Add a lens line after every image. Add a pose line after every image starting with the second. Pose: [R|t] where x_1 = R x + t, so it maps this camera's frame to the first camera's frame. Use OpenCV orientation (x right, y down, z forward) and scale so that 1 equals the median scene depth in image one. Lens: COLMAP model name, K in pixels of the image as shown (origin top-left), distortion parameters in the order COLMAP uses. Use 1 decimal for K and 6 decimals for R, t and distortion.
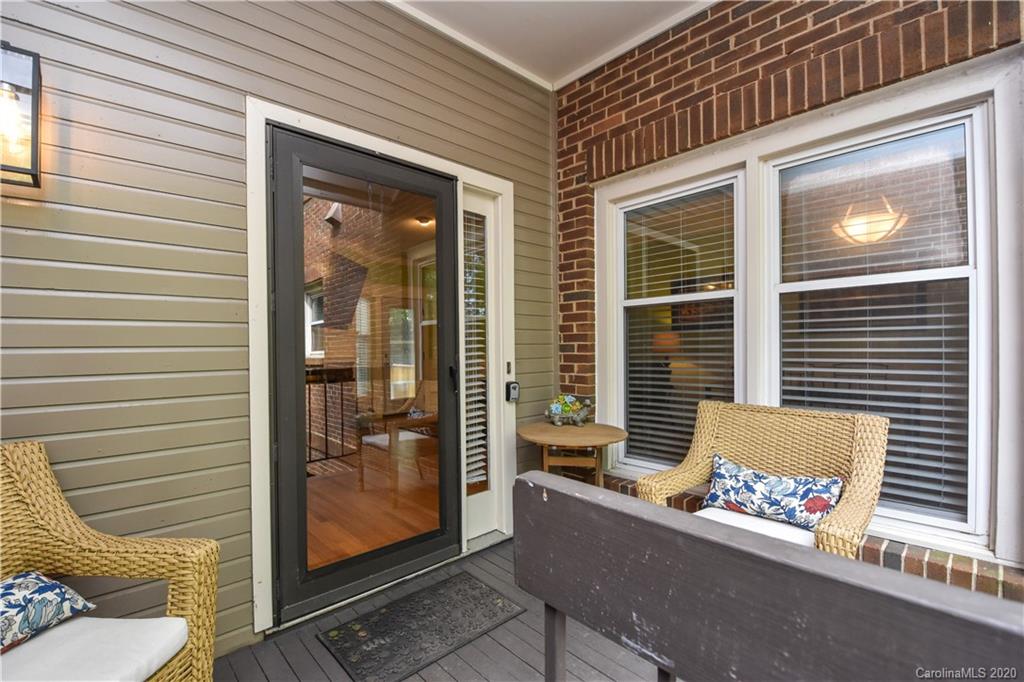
lens RADIAL K [[453.5, 0, 514.6], [0, 453.5, 349.5], [0, 0, 1]] dist [-0.000617, -0.010580]
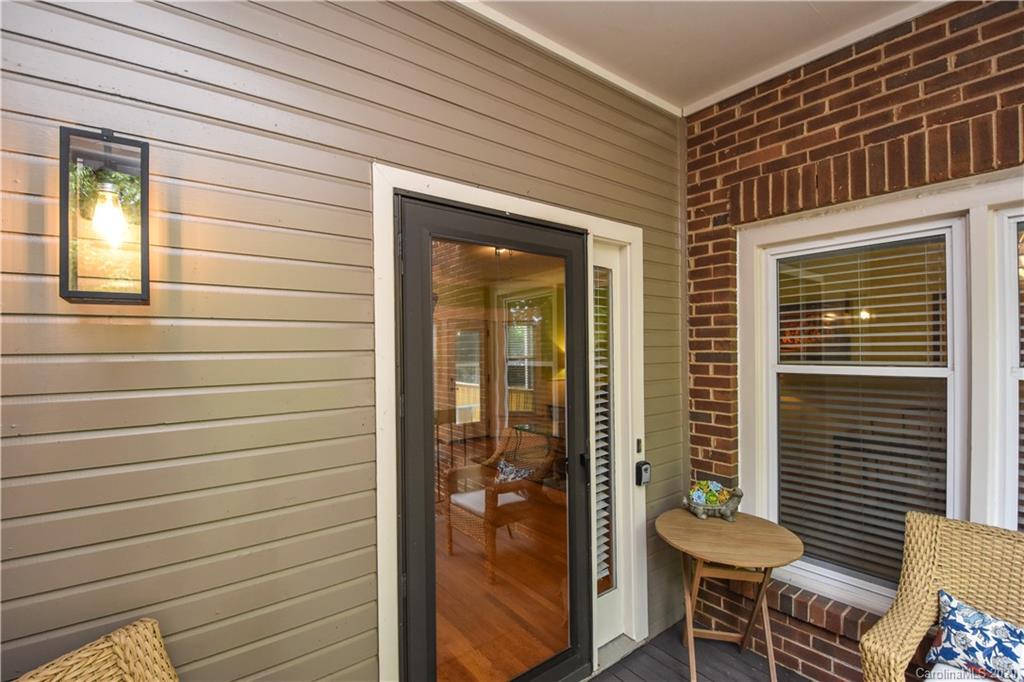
lens RADIAL K [[453.5, 0, 506.8], [0, 453.5, 340.8], [0, 0, 1]] dist [-0.000617, -0.010580]
pose [[0.995297, -0.000190, -0.096871, -0.186828], [-0.000511, 0.999974, -0.007210, -0.158687], [0.096870, 0.007226, 0.995271, 0.131424]]
